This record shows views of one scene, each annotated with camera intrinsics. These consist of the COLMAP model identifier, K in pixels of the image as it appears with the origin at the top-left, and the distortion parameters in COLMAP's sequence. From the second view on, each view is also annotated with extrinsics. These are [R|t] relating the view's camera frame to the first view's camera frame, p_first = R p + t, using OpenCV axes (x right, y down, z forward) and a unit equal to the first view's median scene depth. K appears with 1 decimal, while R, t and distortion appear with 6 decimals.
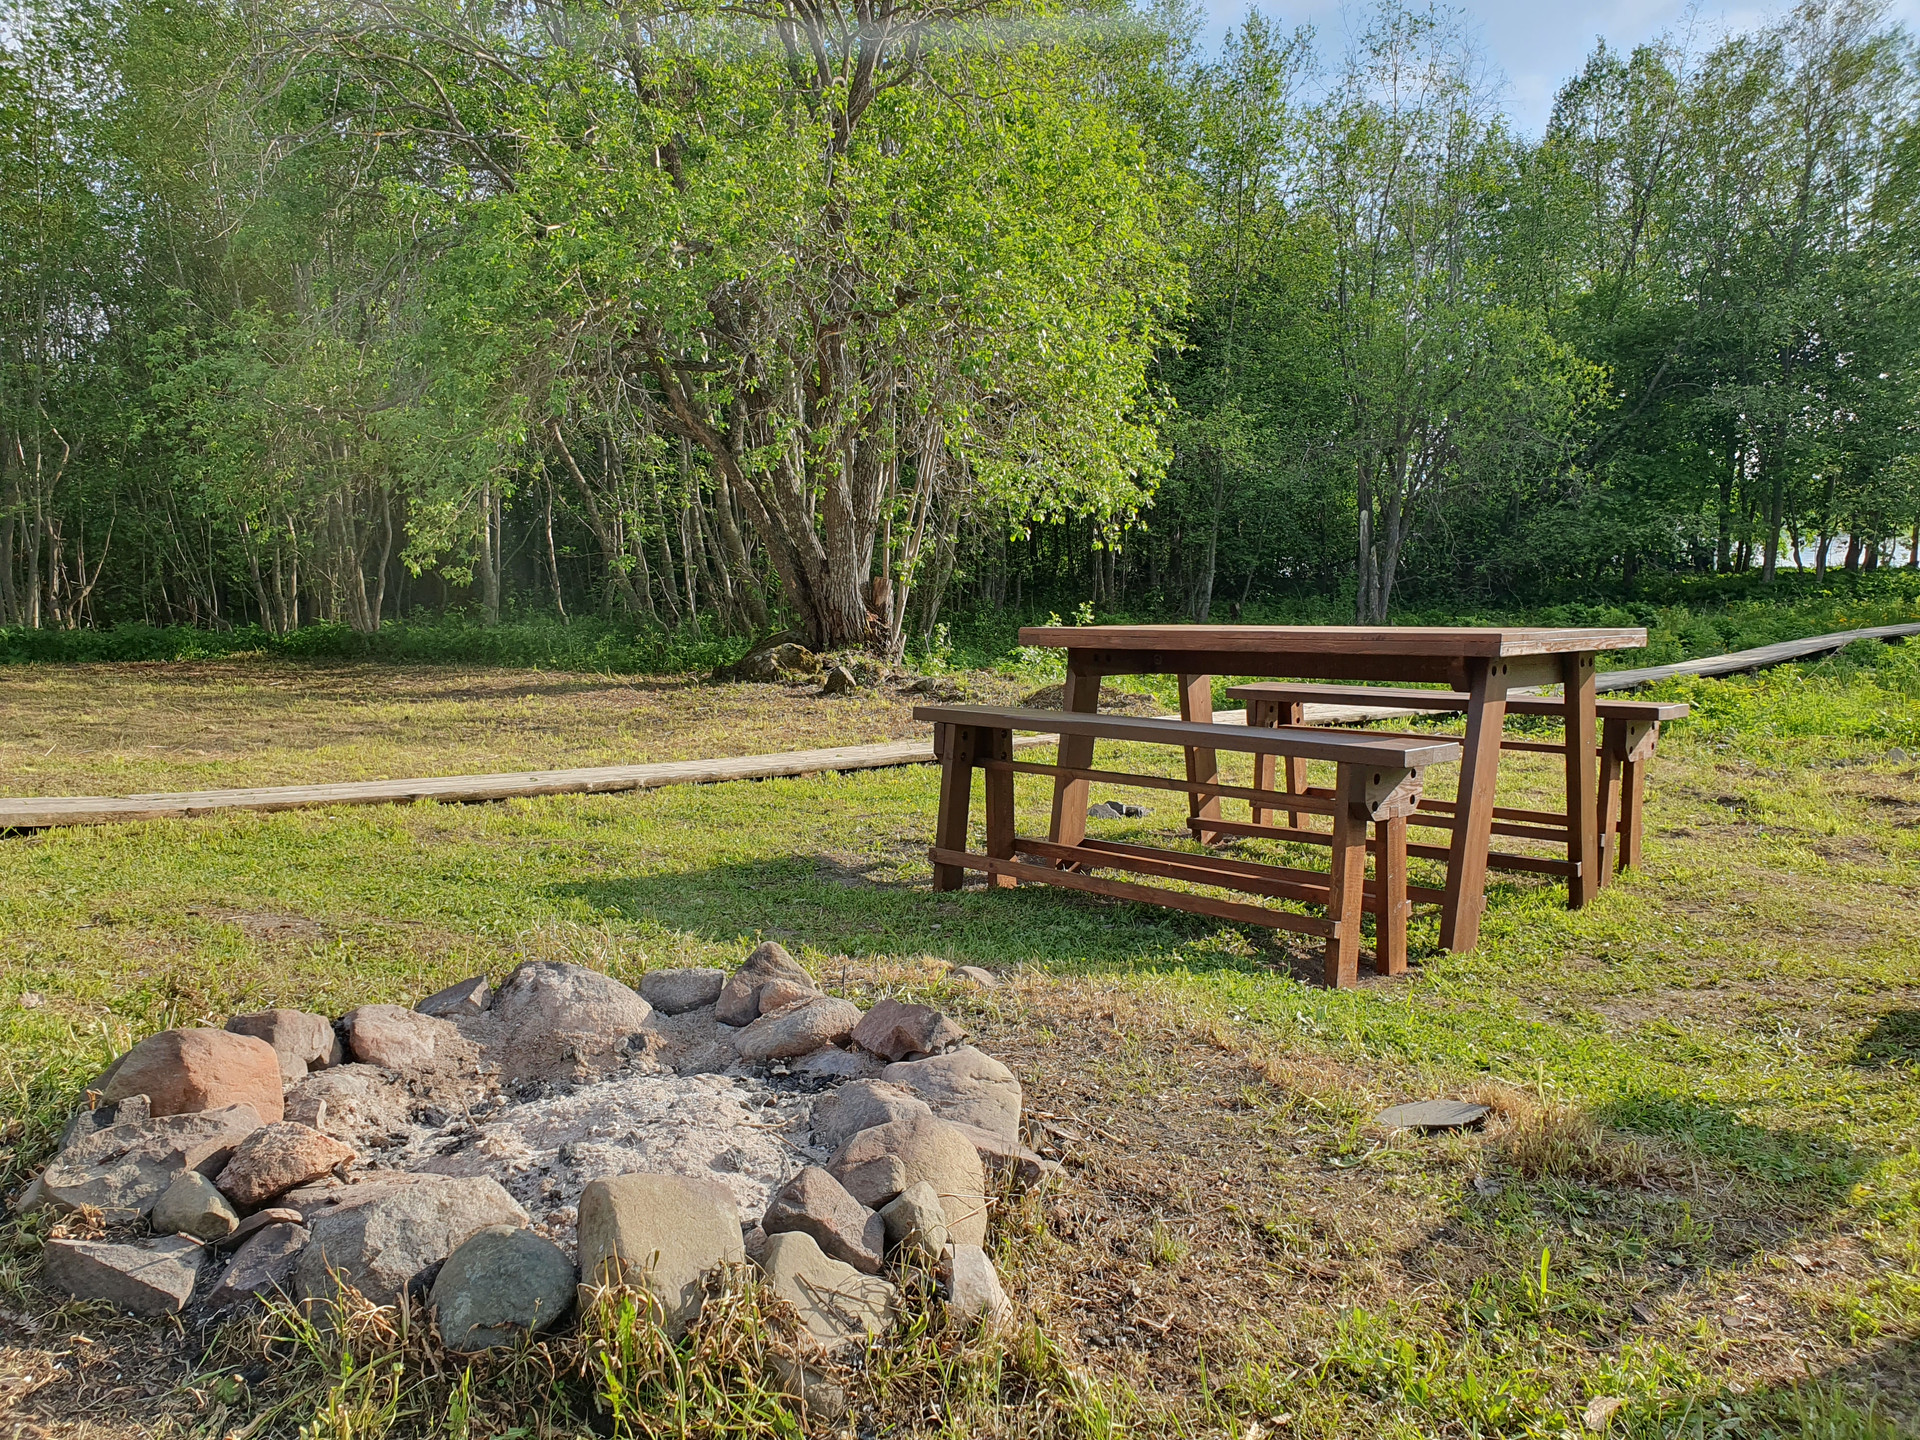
lens RADIAL K [[1482.9, 0, 960.0], [0, 1482.9, 720.0], [0, 0, 1]] dist [0.002289, -0.012305]
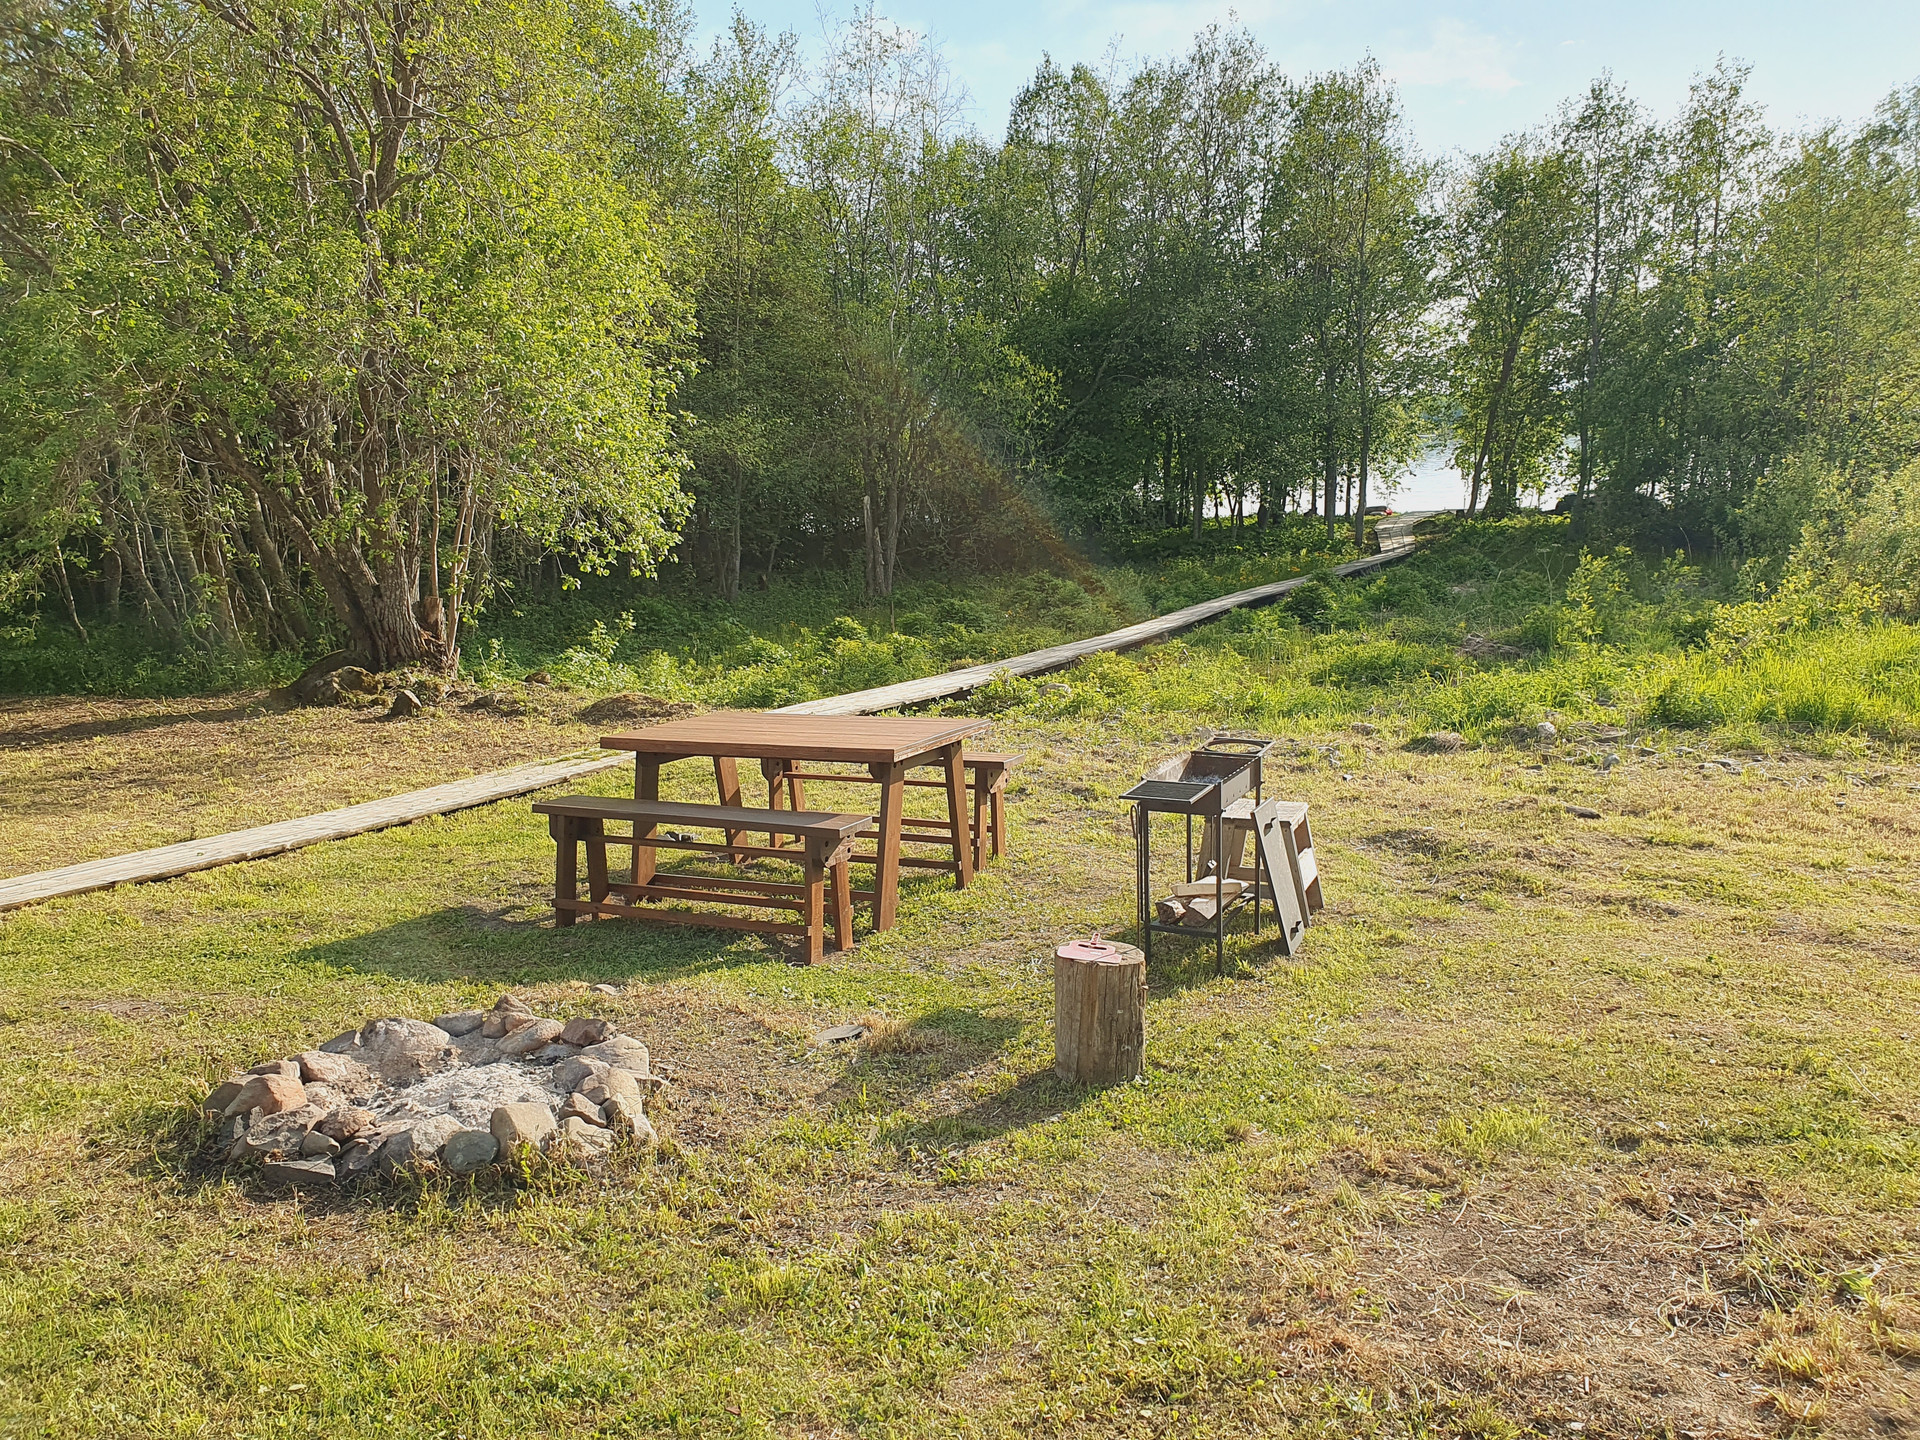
lens RADIAL K [[1624.9, 0, 966.4], [0, 1624.9, 655.3], [0, 0, 1]] dist [0.210883, -0.795981]
pose [[0.954605, -0.072645, 0.288881, -0.077349], [0.064934, 0.997233, 0.036204, -0.180069], [-0.290712, -0.015802, 0.956680, -0.671545]]
